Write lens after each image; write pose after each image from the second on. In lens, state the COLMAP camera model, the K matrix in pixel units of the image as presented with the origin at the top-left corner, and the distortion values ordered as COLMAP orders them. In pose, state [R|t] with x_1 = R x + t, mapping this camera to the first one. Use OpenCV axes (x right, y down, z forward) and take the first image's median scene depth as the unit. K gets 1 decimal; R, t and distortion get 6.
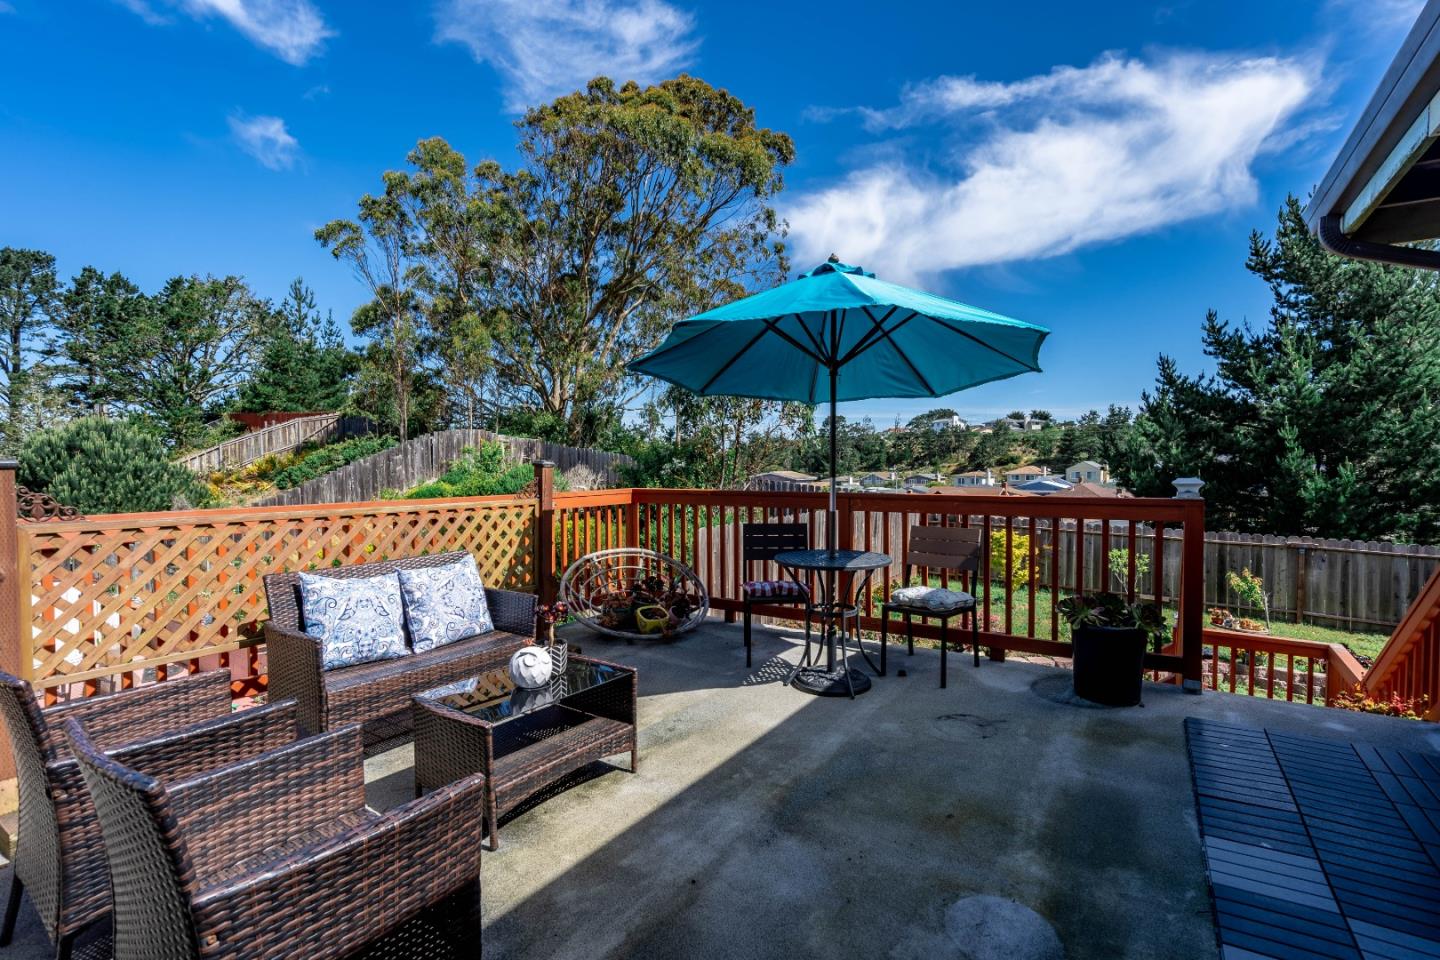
lens RADIAL K [[650.1, 0, 726.6], [0, 650.1, 479.0], [0, 0, 1]] dist [-0.003765, 0.001164]
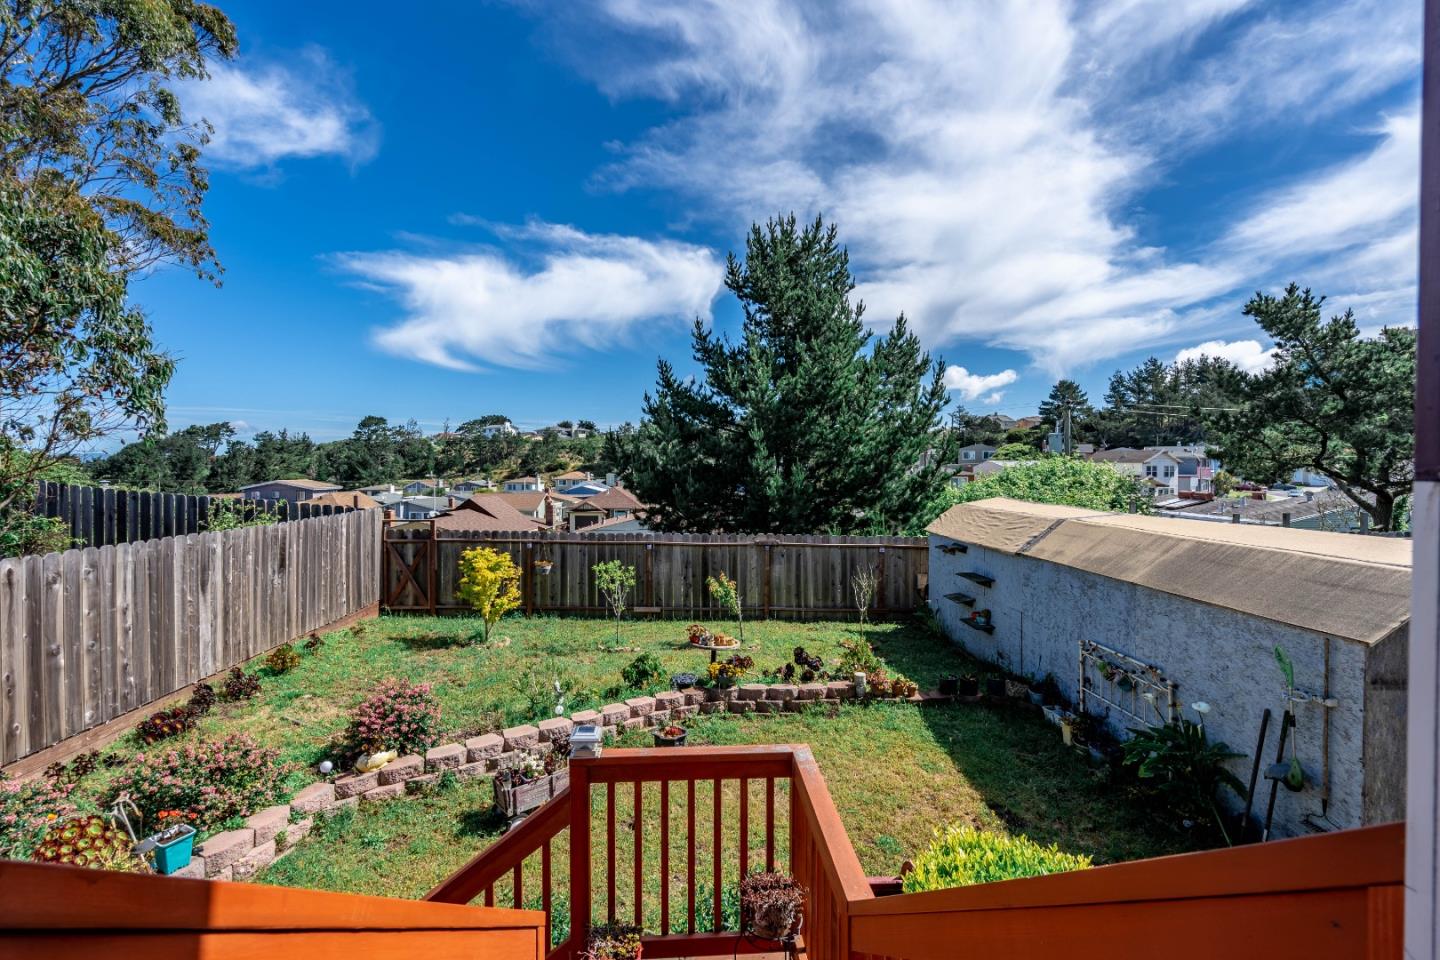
lens RADIAL K [[650.1, 0, 714.4], [0, 650.1, 478.9], [0, 0, 1]] dist [-0.003765, 0.001164]
pose [[0.801677, -0.013535, 0.597605, 0.134532], [0.019825, 0.999796, -0.003951, 0.002973], [-0.597429, 0.015014, 0.801781, 0.145400]]
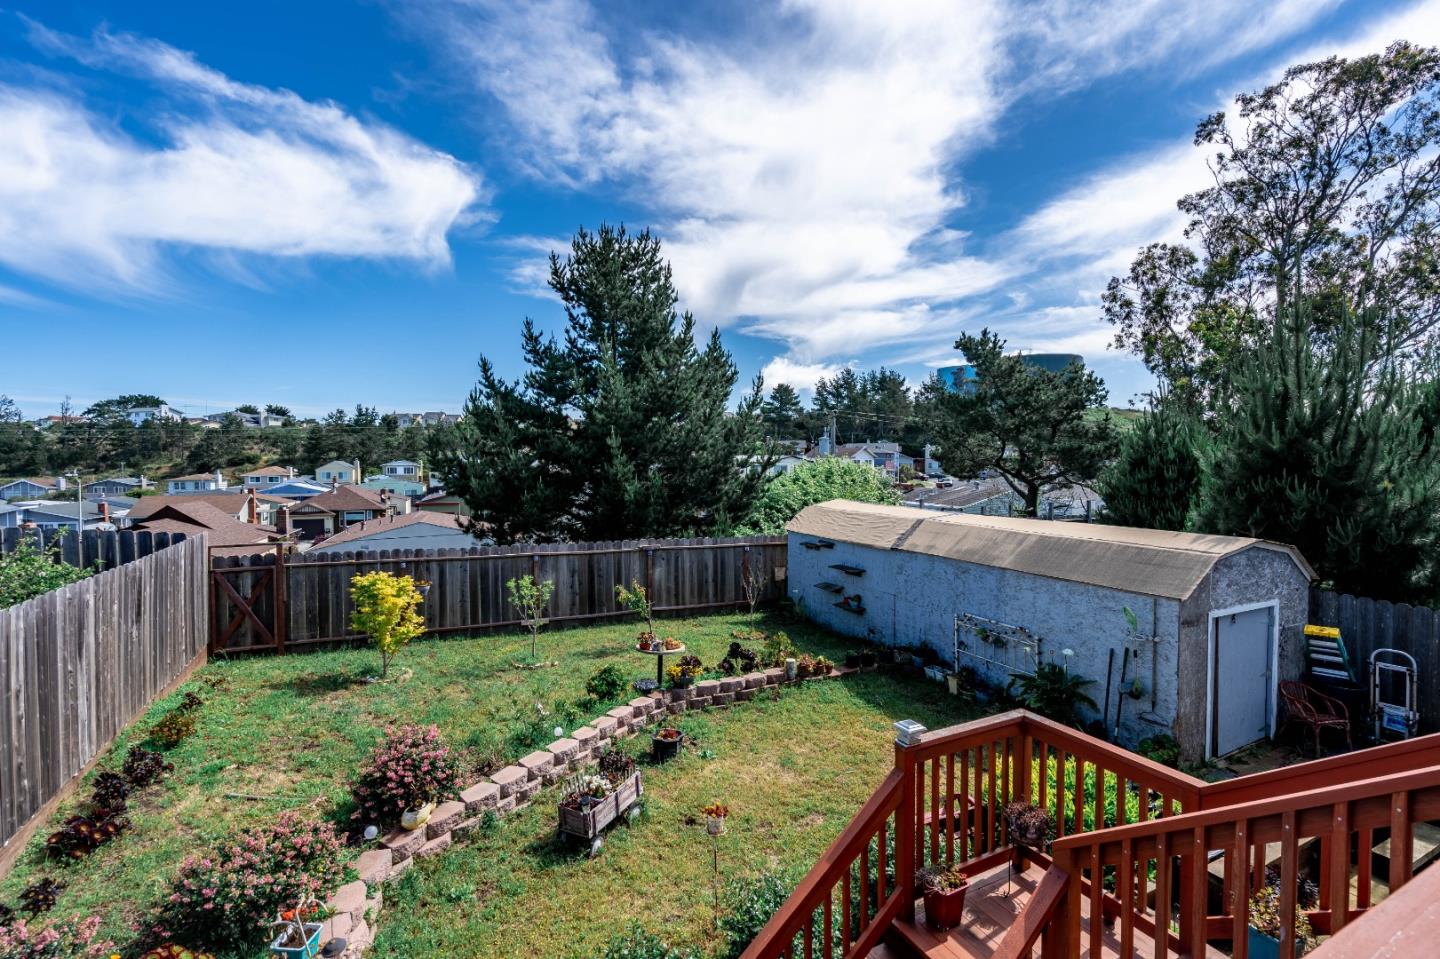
lens RADIAL K [[650.1, 0, 712.5], [0, 650.1, 475.0], [0, 0, 1]] dist [-0.003765, 0.001164]
pose [[0.503826, -0.024807, 0.863449, 0.004998], [0.028469, 0.999521, 0.012105, -0.018157], [-0.863336, 0.018482, 0.504291, 0.235131]]
